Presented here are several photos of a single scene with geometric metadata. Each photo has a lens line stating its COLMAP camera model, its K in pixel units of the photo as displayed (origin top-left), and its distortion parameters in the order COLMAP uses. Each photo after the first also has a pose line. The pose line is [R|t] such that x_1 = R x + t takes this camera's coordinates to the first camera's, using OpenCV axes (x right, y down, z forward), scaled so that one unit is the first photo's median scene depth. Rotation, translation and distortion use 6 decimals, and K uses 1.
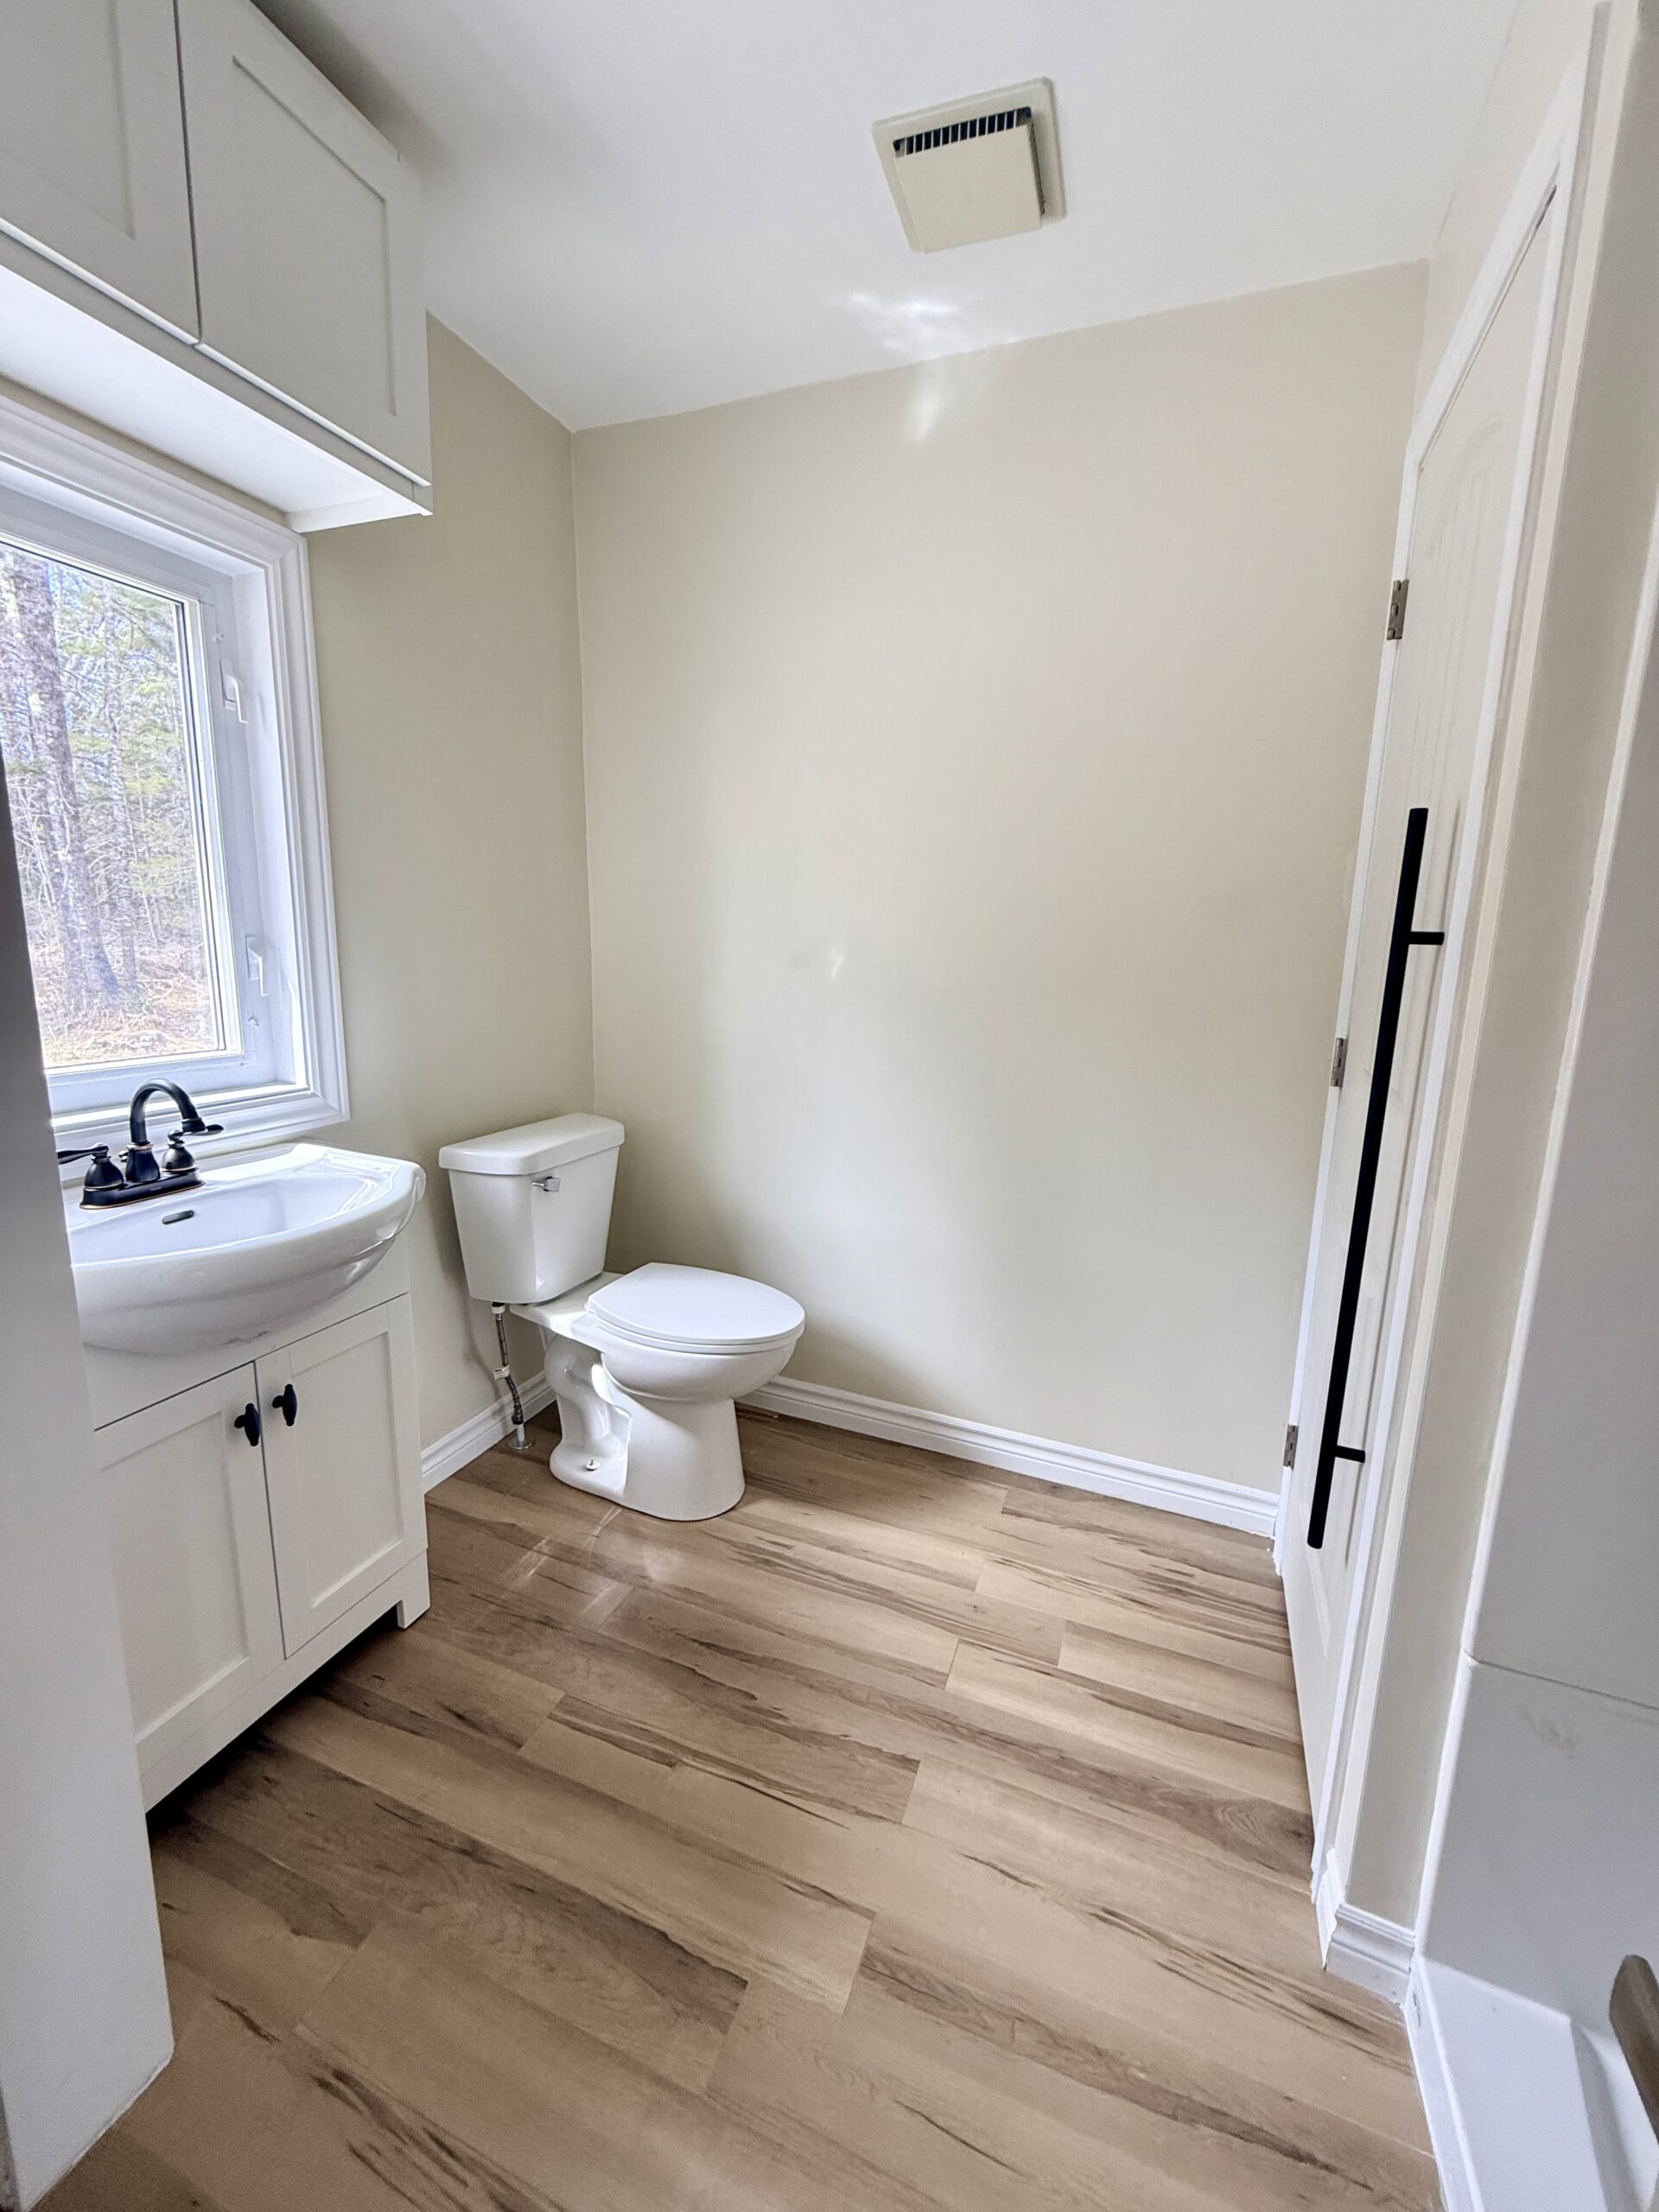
lens RADIAL K [[885.3, 0, 840.2], [0, 885.3, 1121.2], [0, 0, 1]] dist [0.001434, 0.000235]
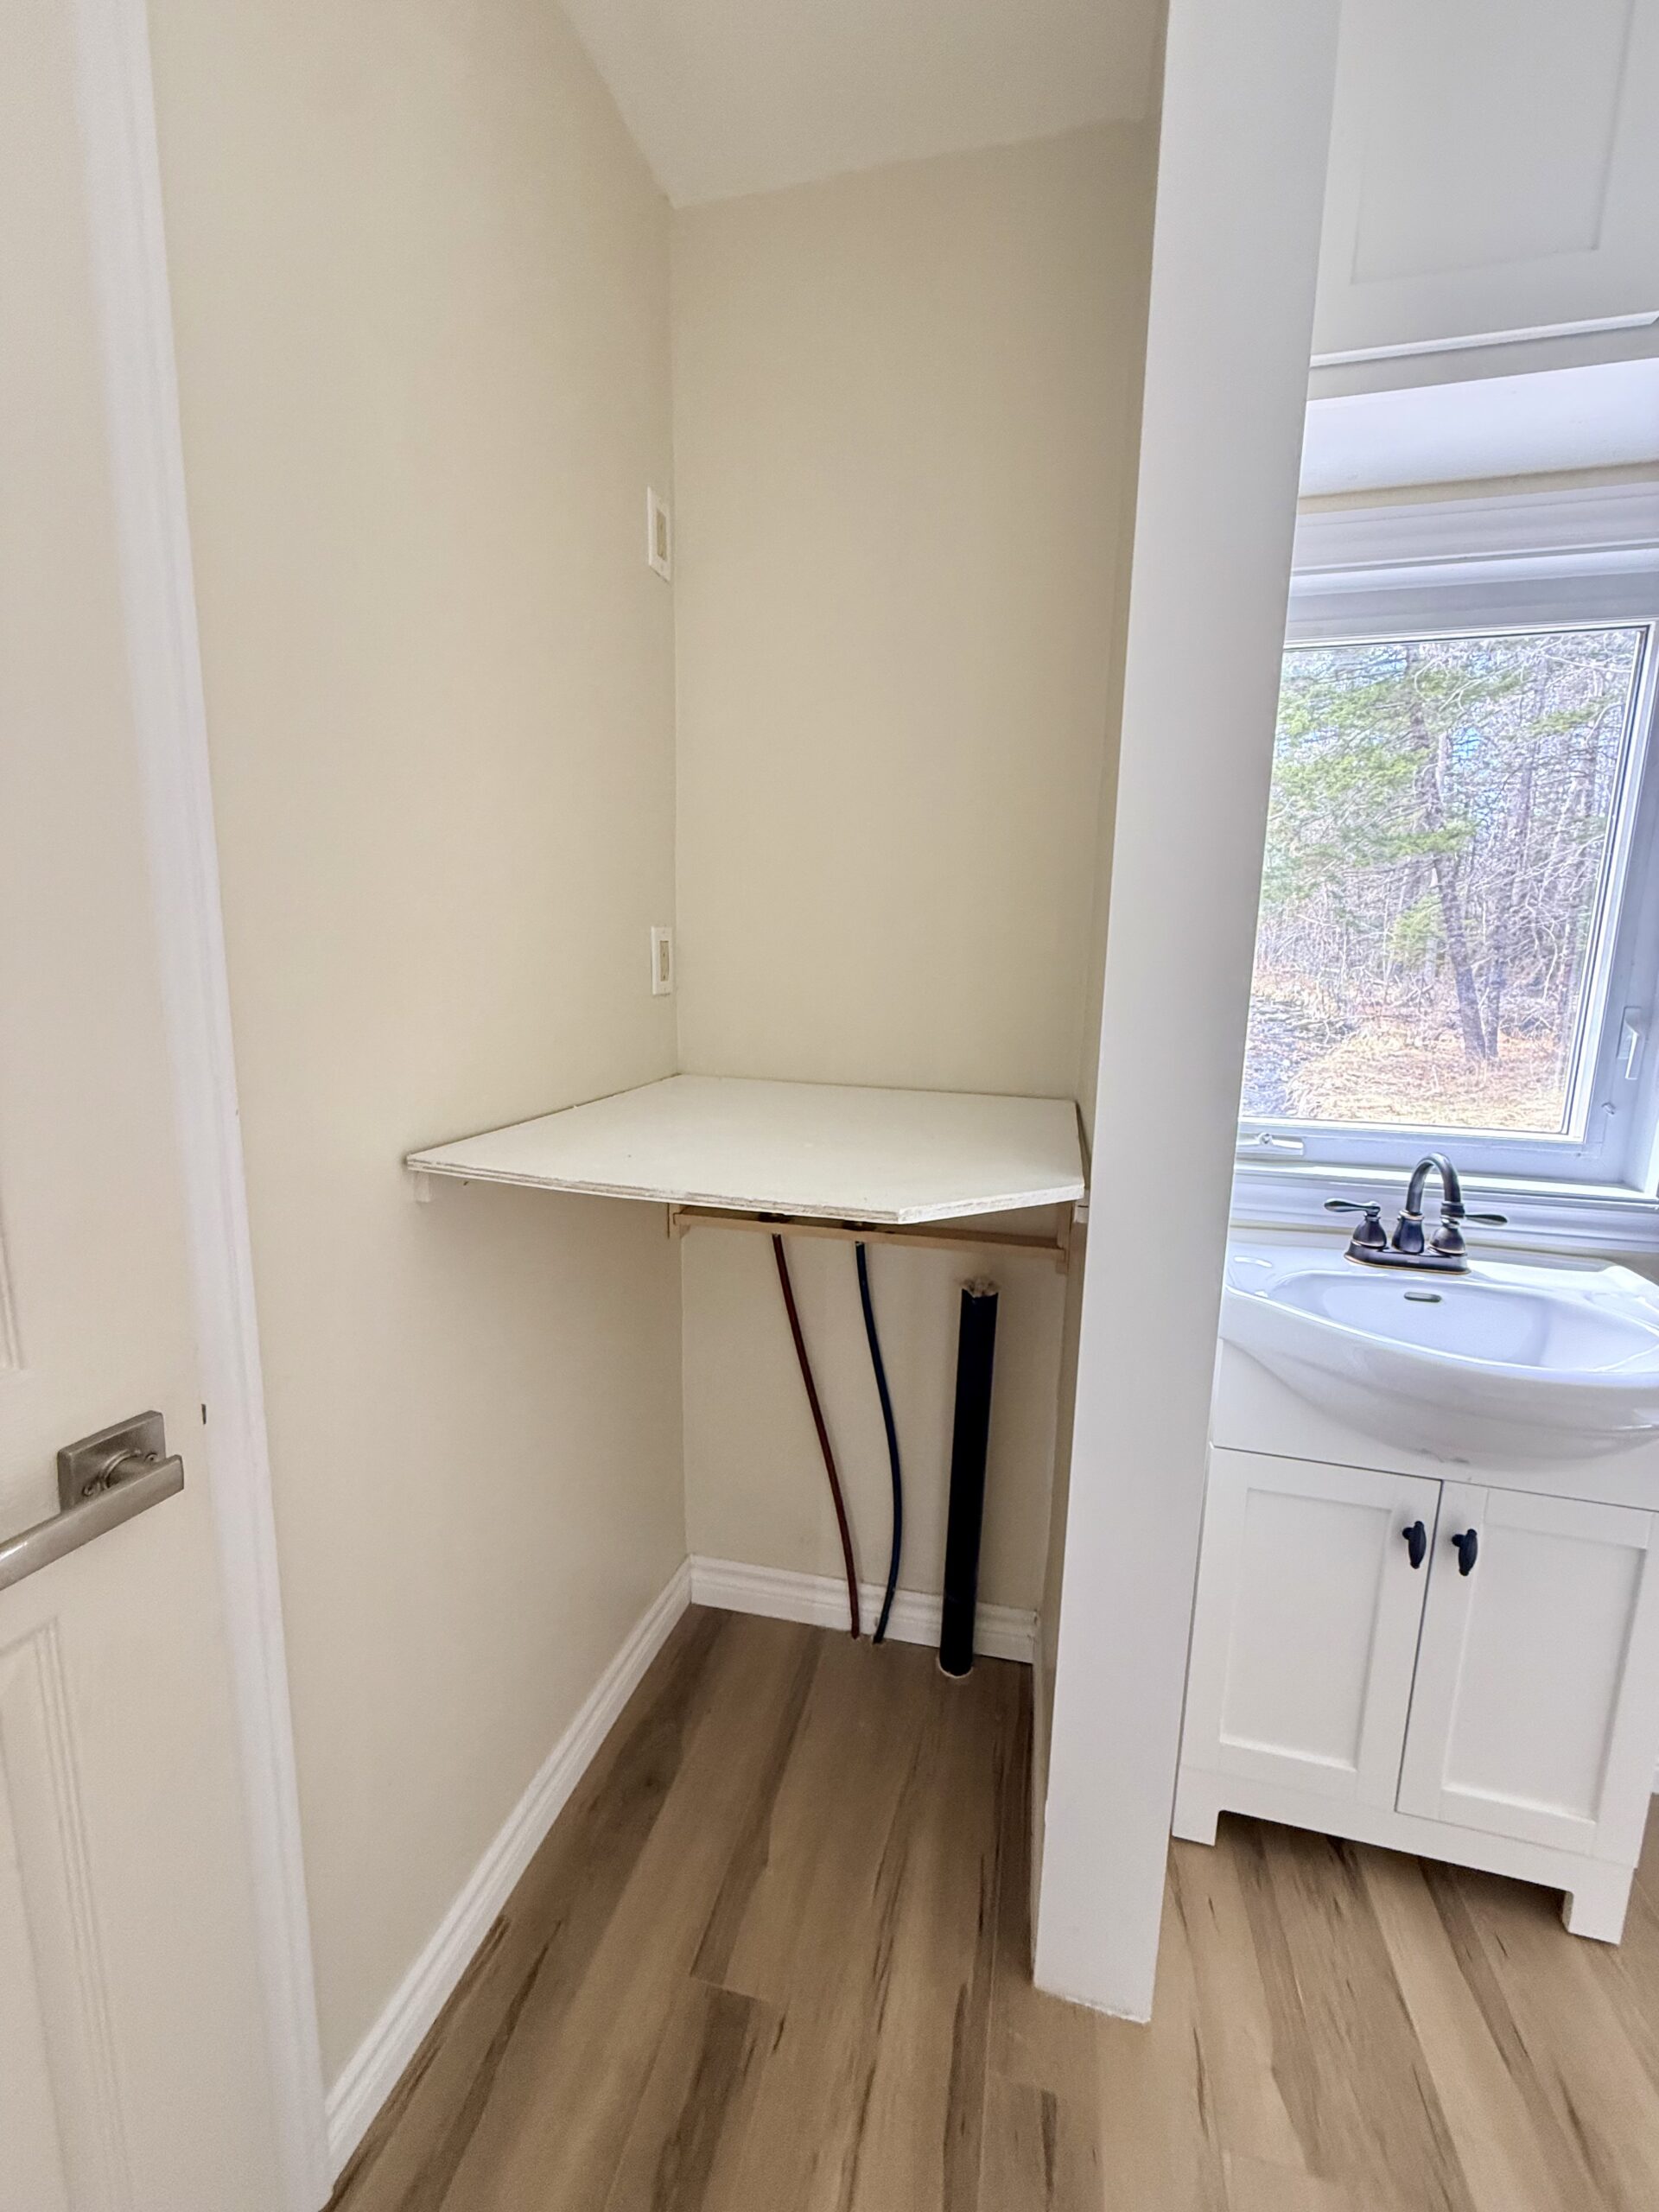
lens RADIAL K [[885.3, 0, 840.2], [0, 885.3, 1121.2], [0, 0, 1]] dist [0.001434, 0.000235]
pose [[0.114656, 0.158186, -0.980730, 0.080245], [-0.218621, 0.967055, 0.130422, -0.060820], [0.969050, 0.199455, 0.145462, 0.220013]]
